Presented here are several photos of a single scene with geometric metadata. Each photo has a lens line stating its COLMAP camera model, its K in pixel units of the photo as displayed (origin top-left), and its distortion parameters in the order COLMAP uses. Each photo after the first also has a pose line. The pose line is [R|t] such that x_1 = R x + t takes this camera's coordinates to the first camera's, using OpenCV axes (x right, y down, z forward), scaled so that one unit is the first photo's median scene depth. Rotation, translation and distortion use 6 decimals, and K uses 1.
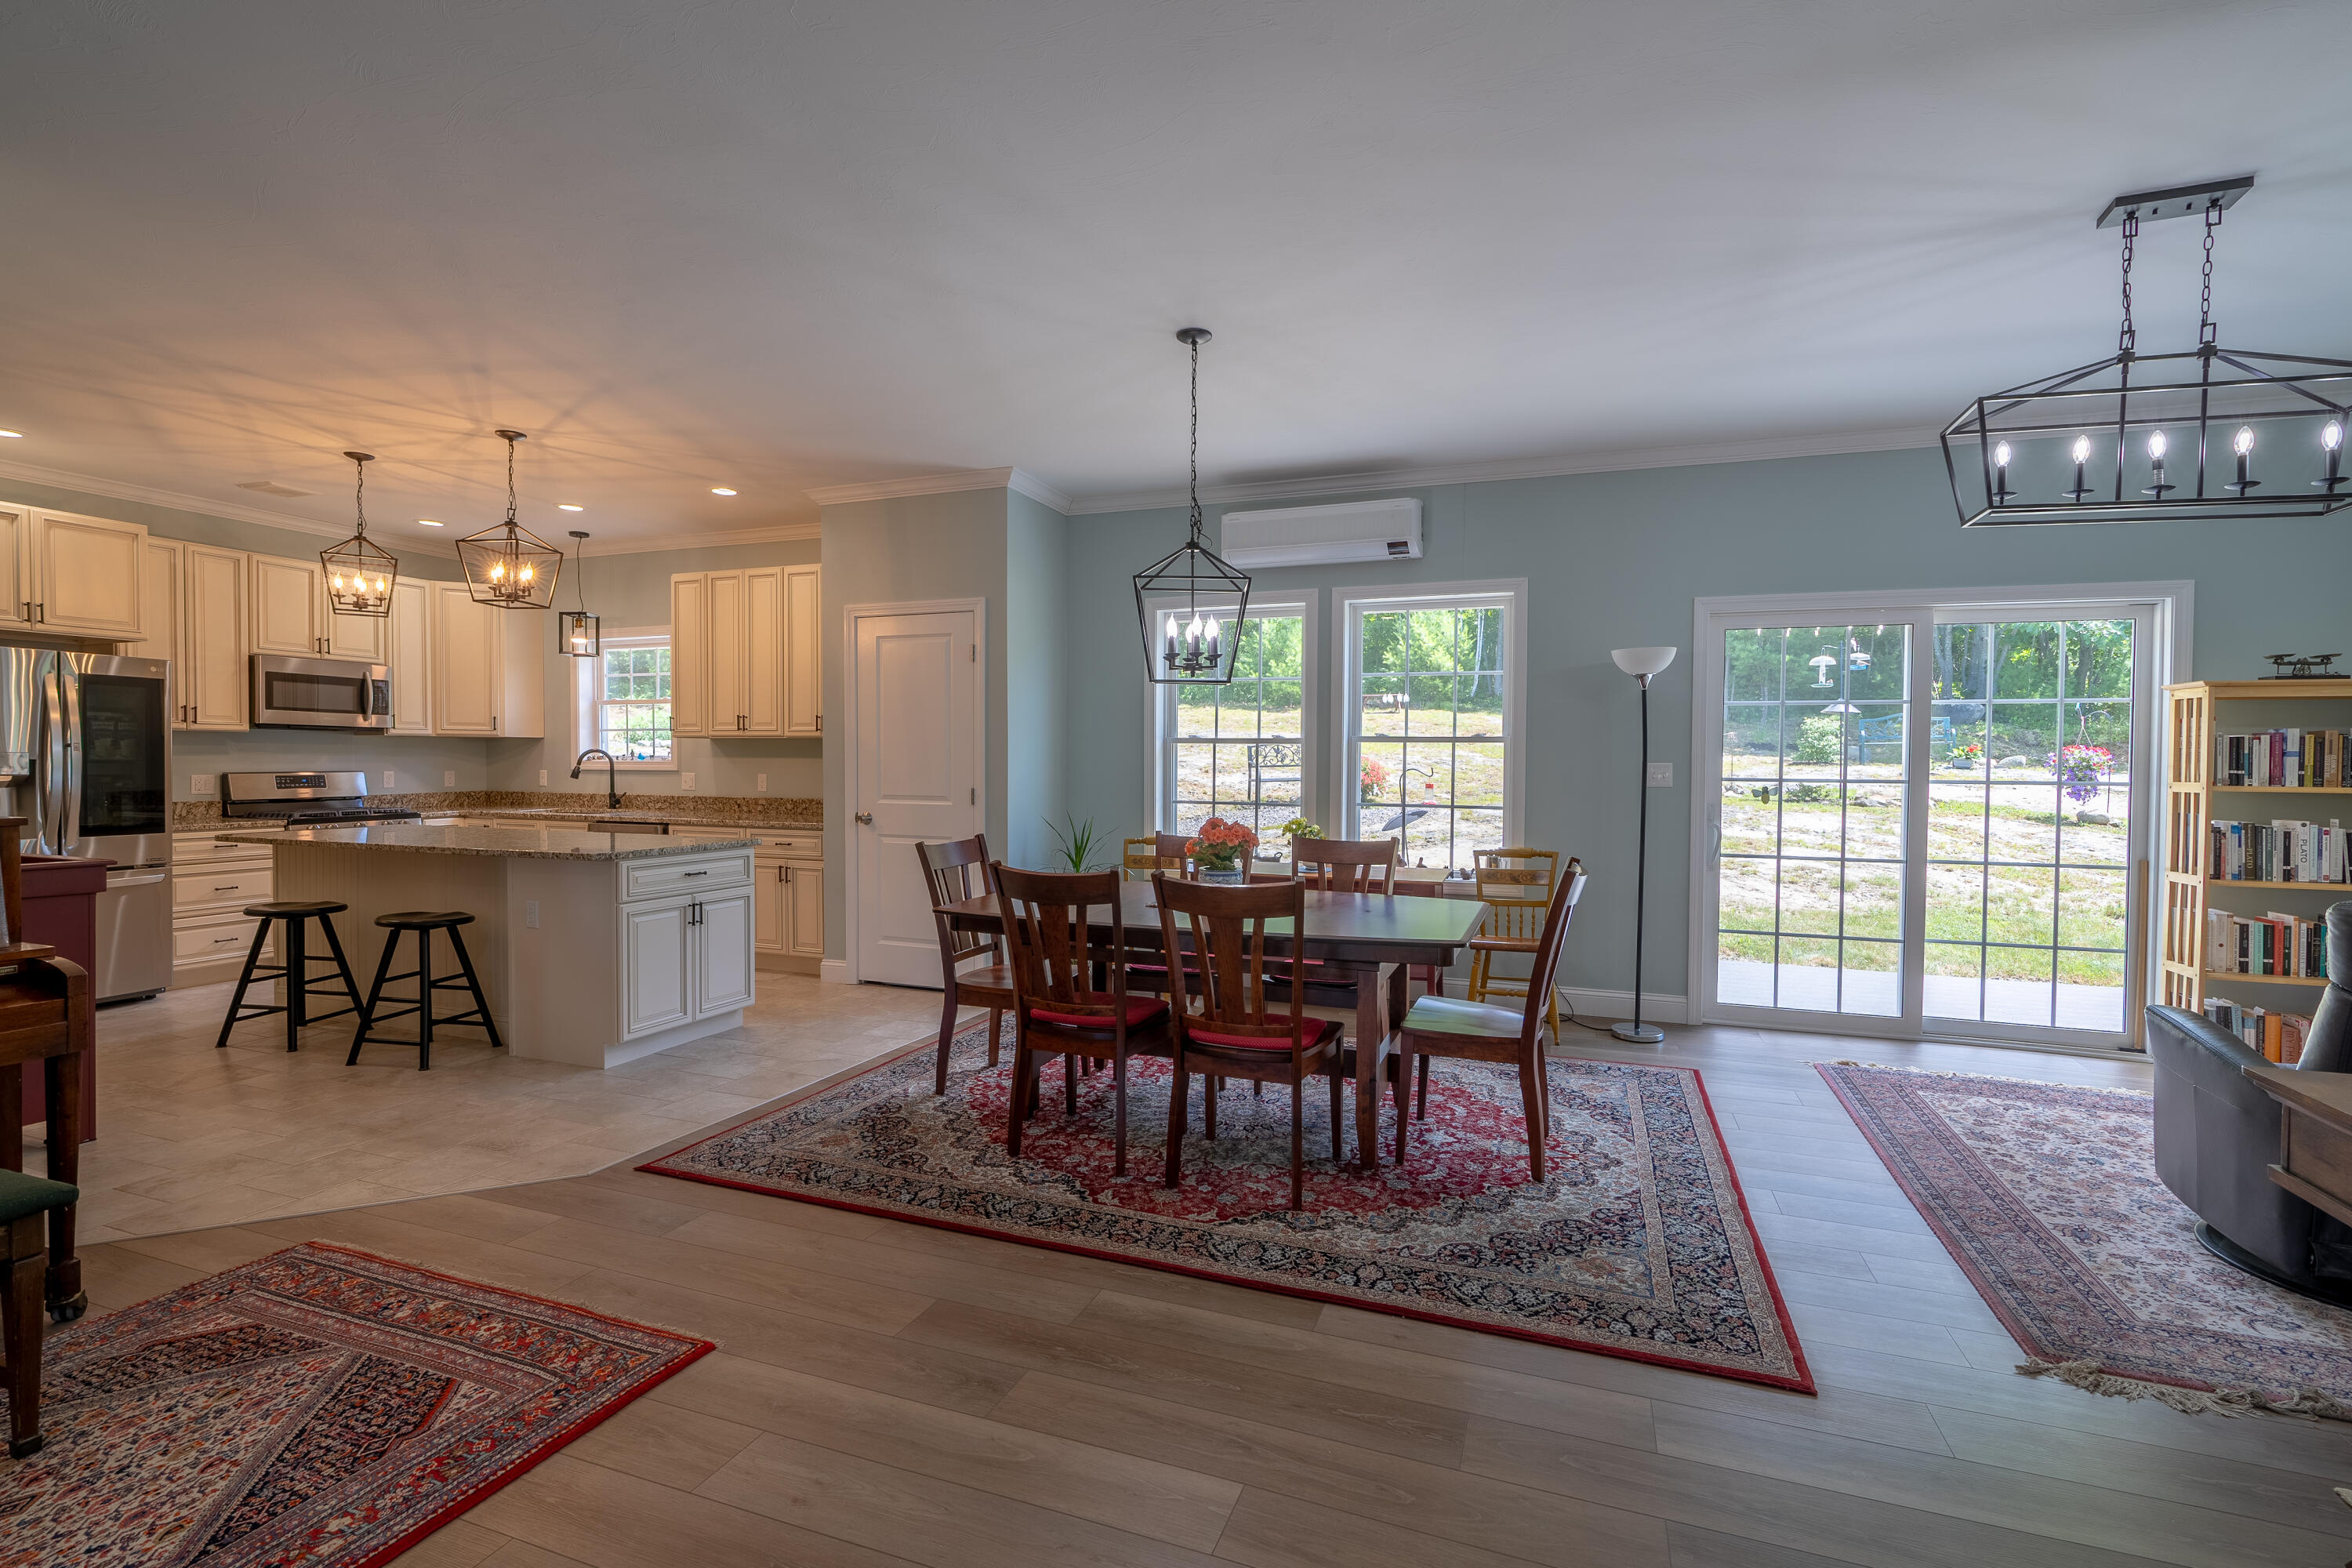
lens RADIAL K [[1050.2, 0, 1185.1], [0, 1050.2, 780.5], [0, 0, 1]] dist [-0.008979, 0.003593]
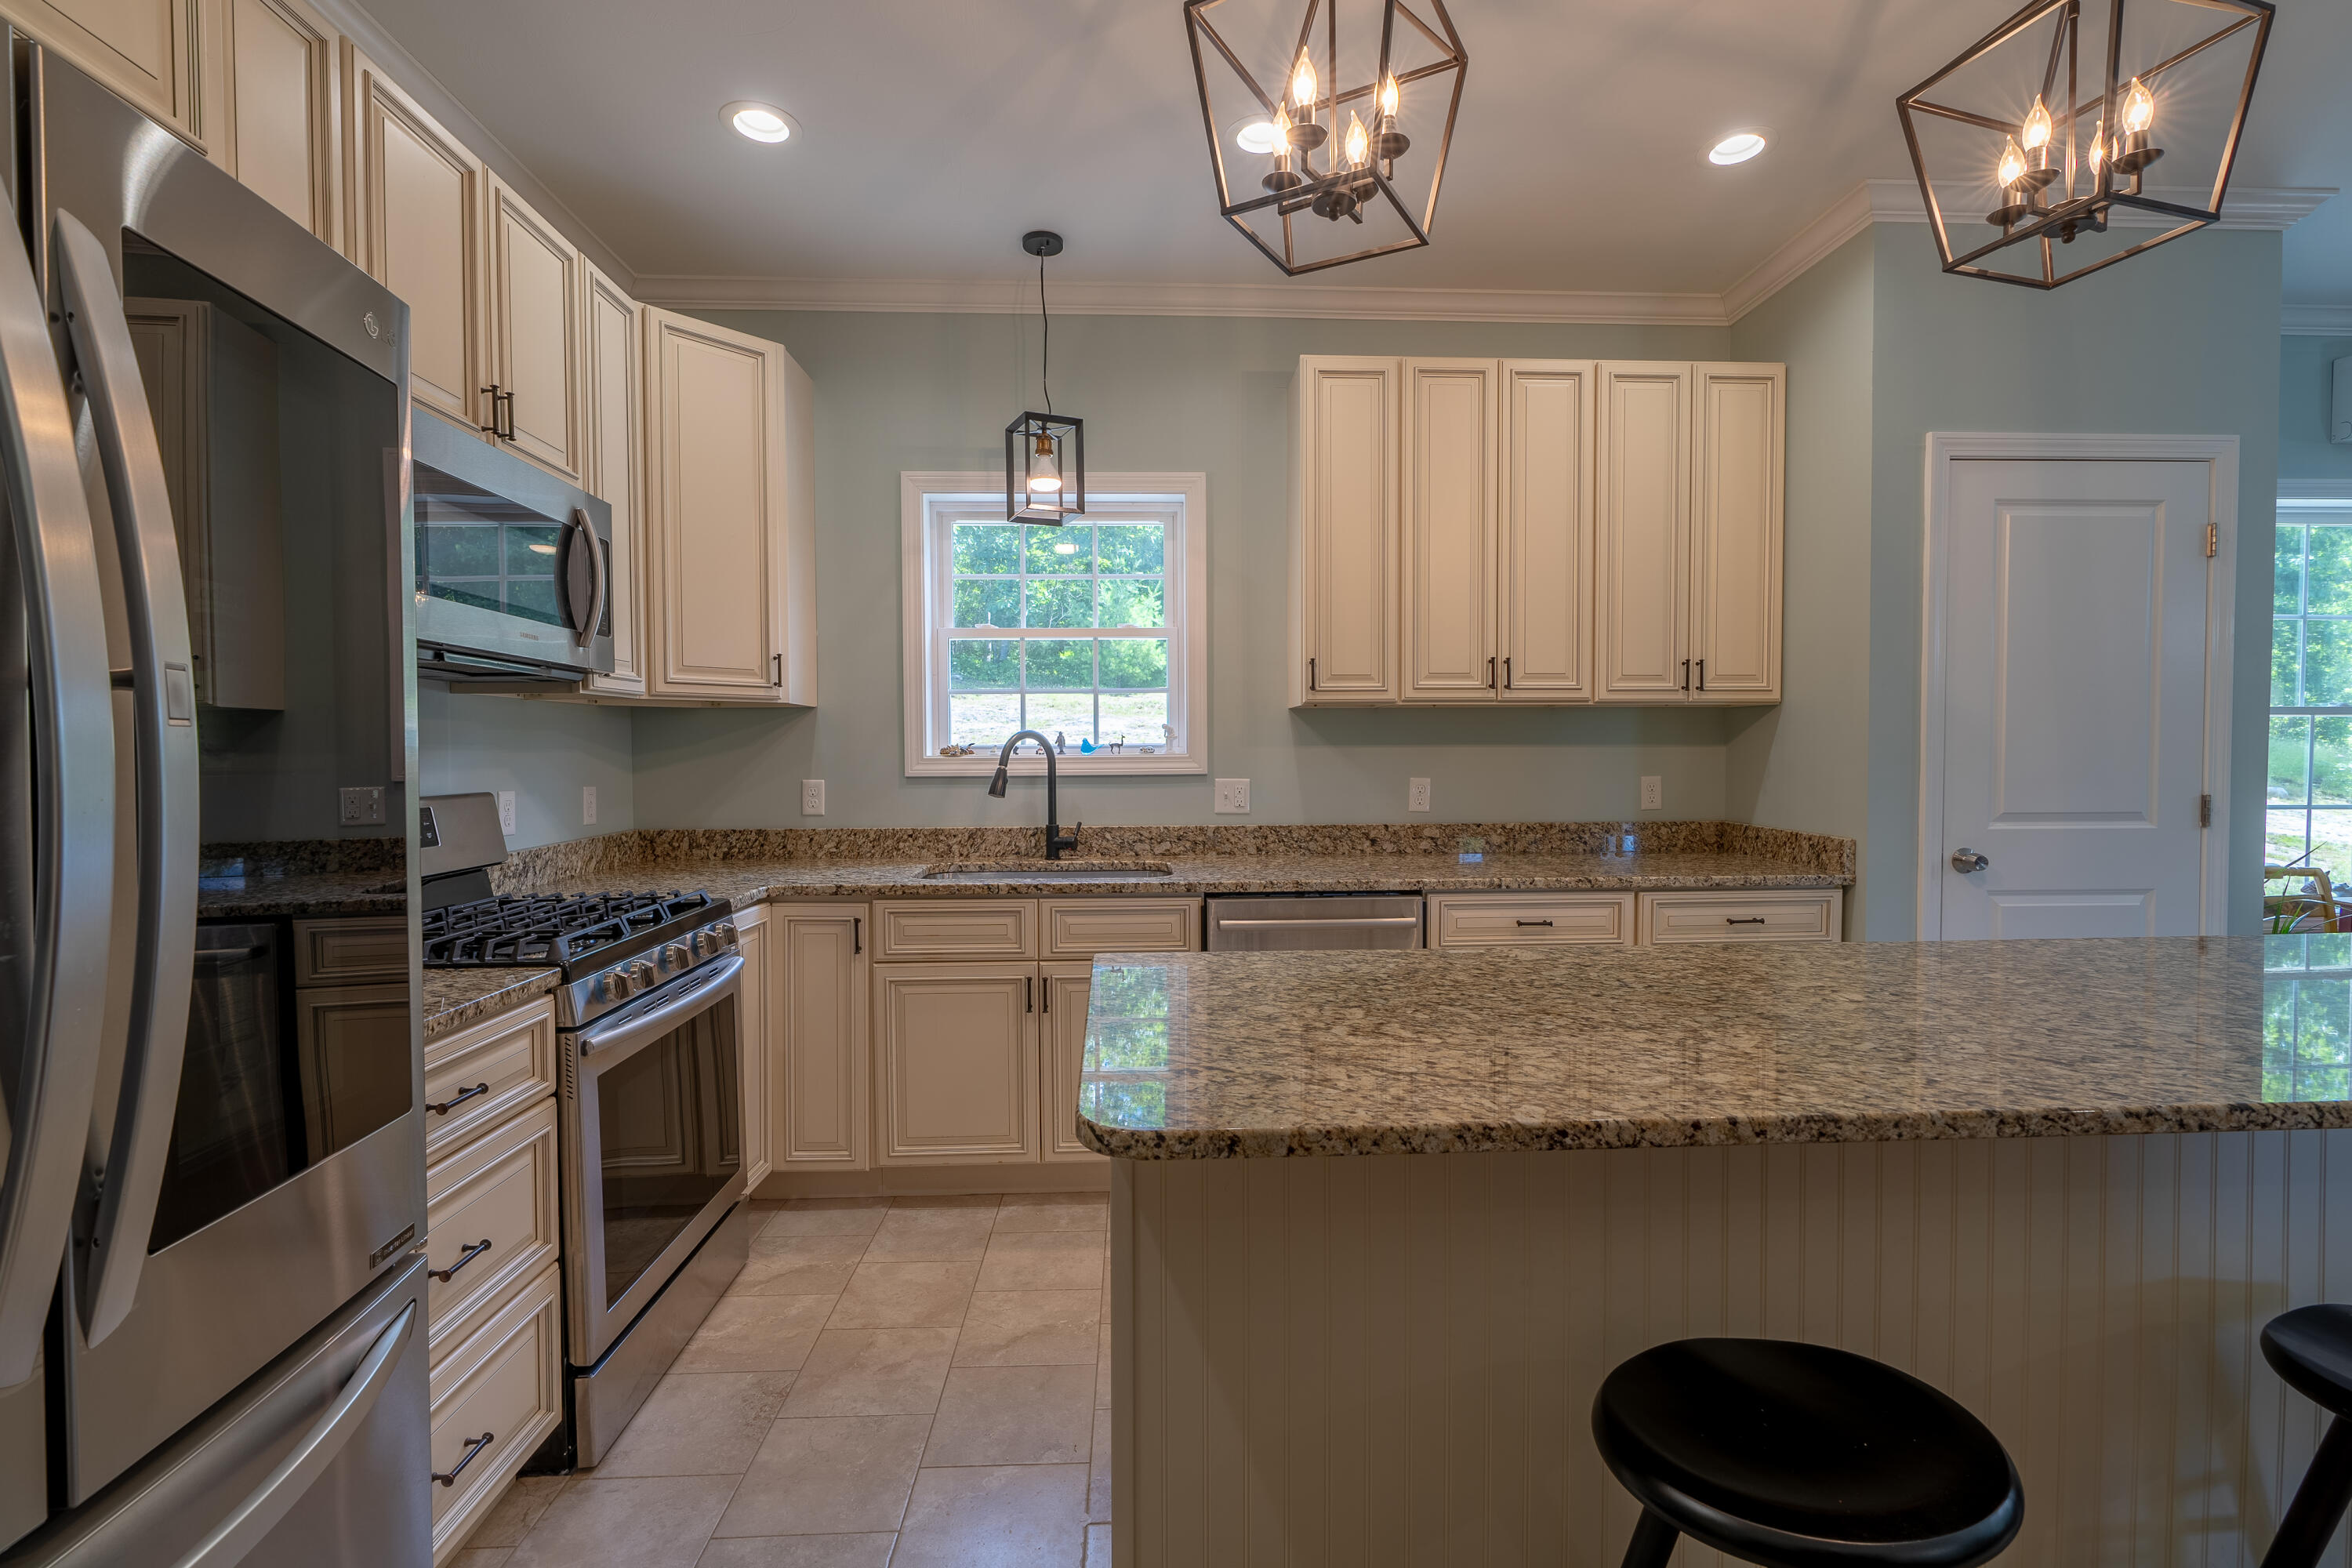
lens RADIAL K [[1050.2, 0, 1171.2], [0, 1050.2, 771.3], [0, 0, 1]] dist [-0.008979, 0.003593]
pose [[0.917985, -0.017891, 0.396212, -0.996509], [0.018889, 0.999821, 0.001382, -0.017002], [-0.396165, 0.006215, 0.918158, 0.806602]]
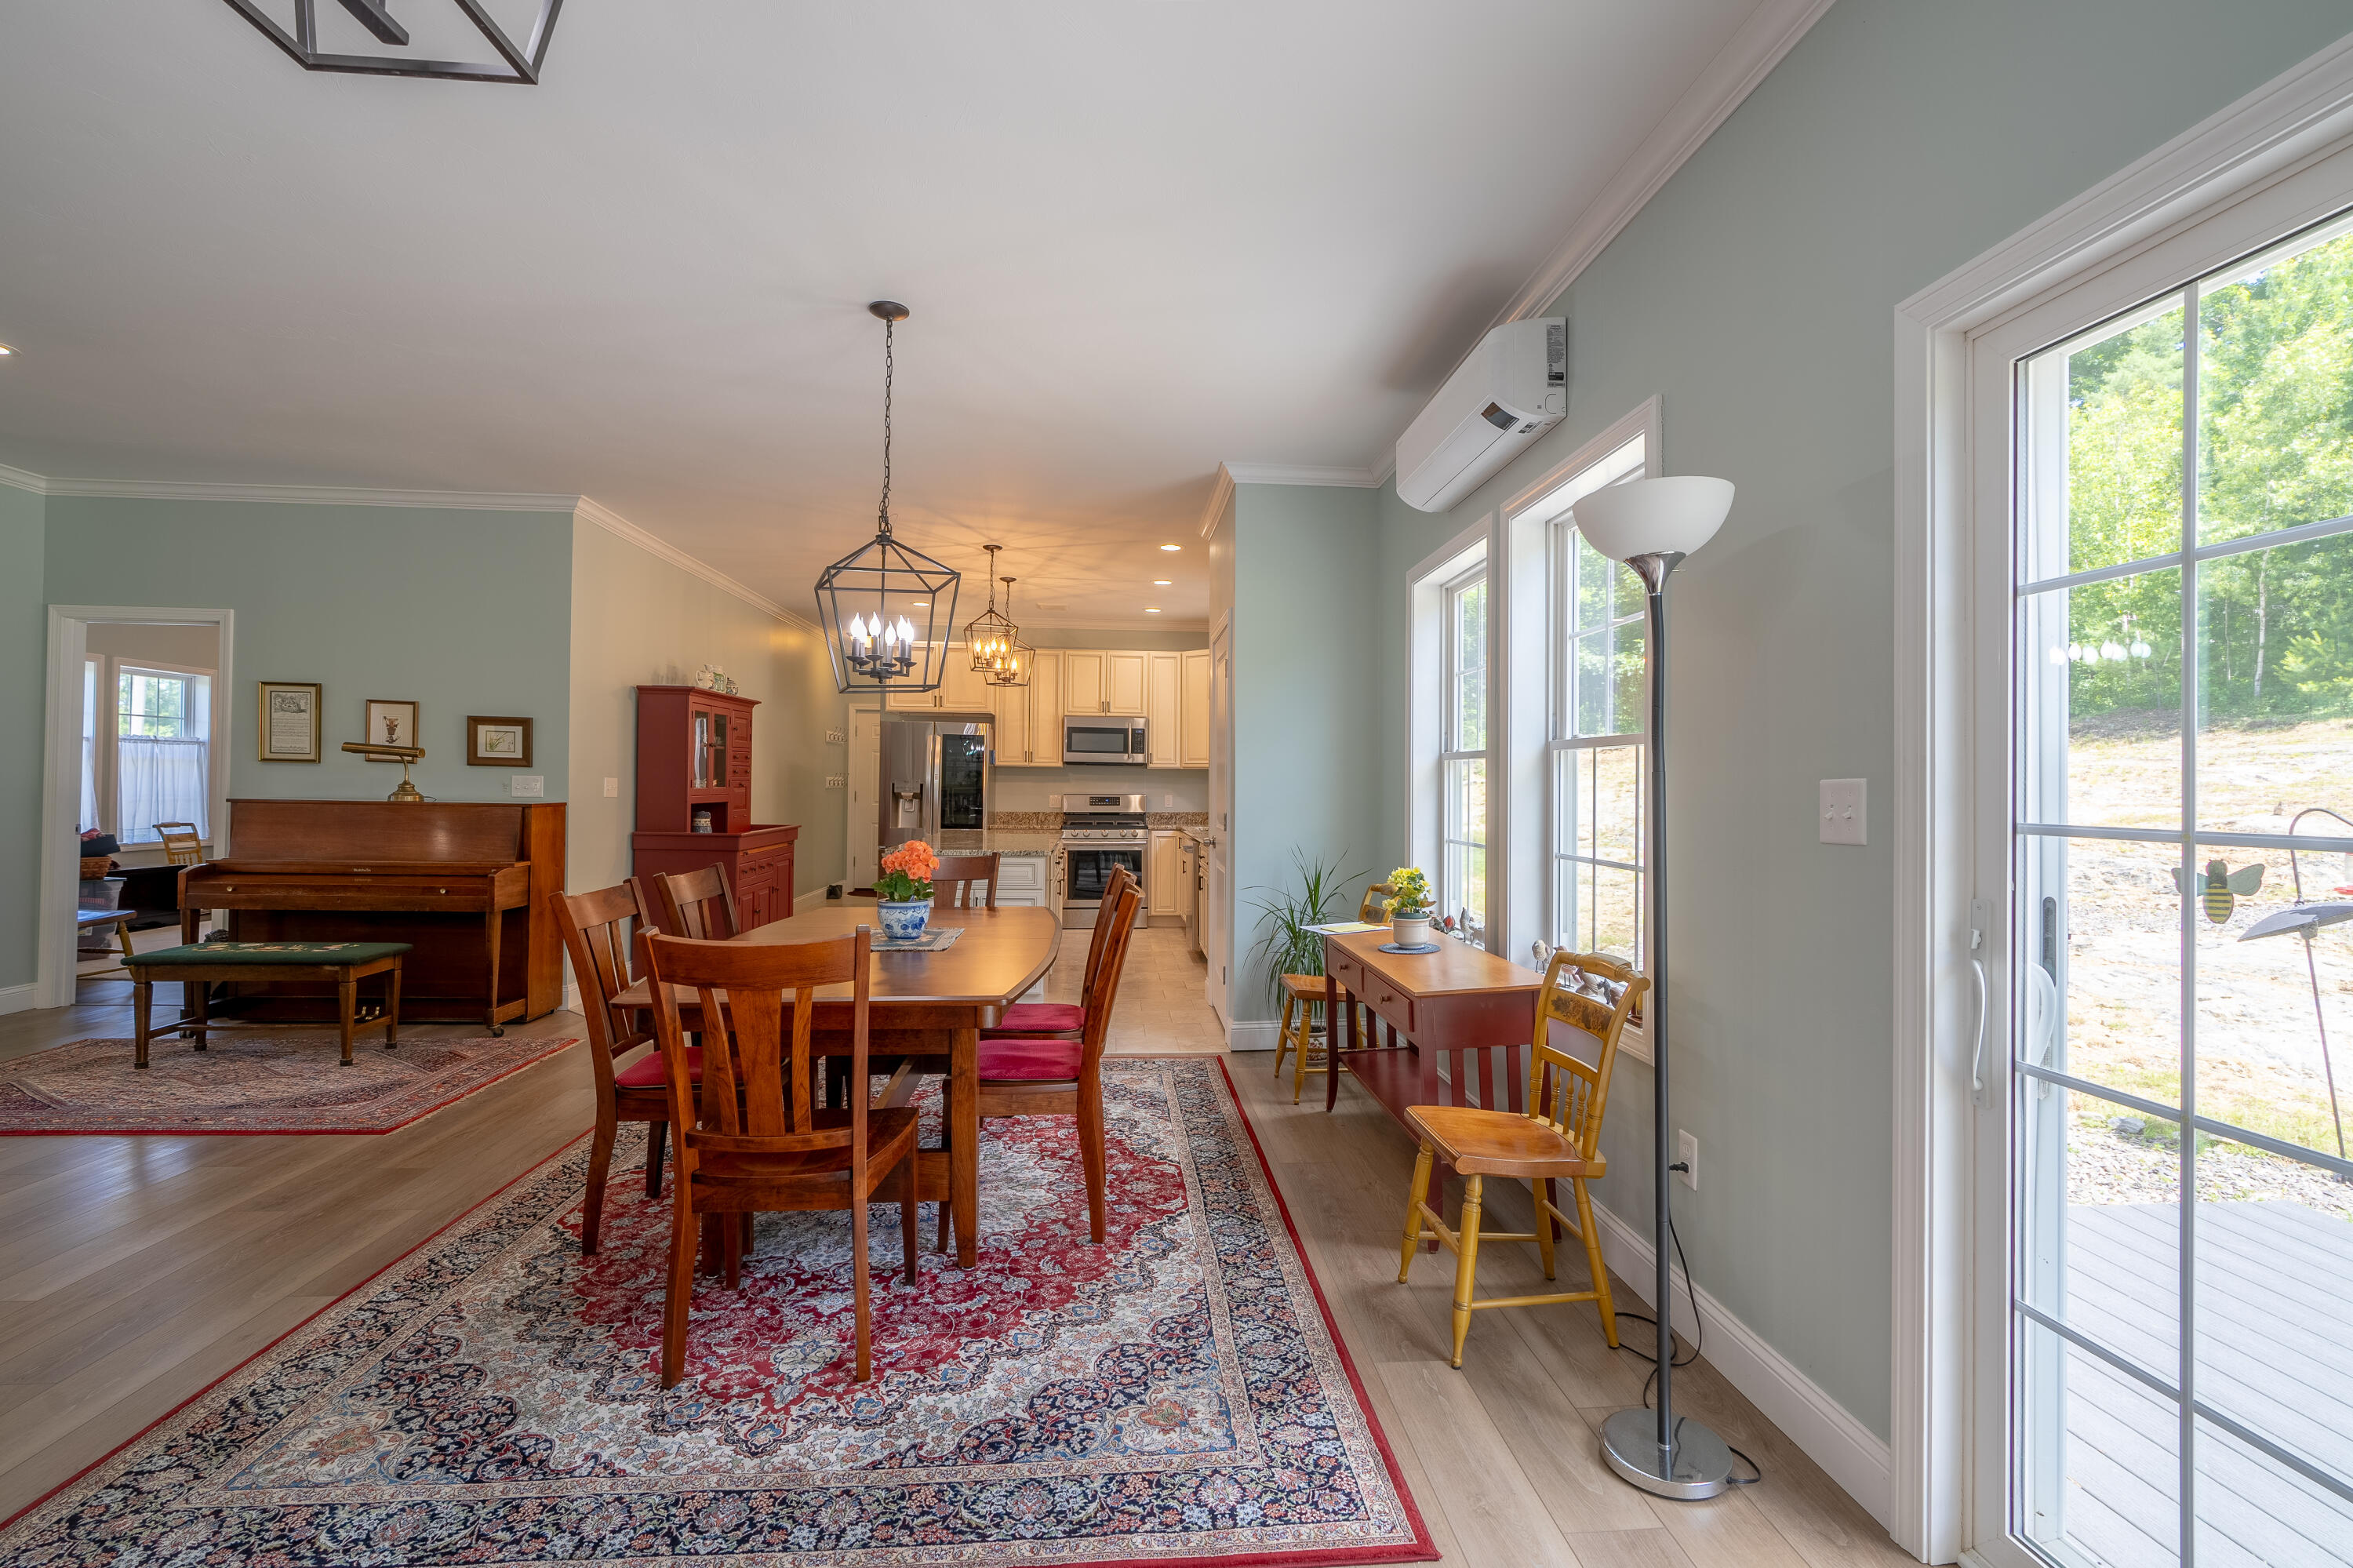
lens RADIAL K [[1050.7, 0, 1186.9], [0, 1050.7, 779.1], [0, 0, 1]] dist [-0.008979, 0.003593]
pose [[0.424107, -0.008158, -0.905575, 0.696502], [-0.026608, 0.999415, -0.021465, -0.001945], [0.905221, 0.033199, 0.423642, 0.639785]]
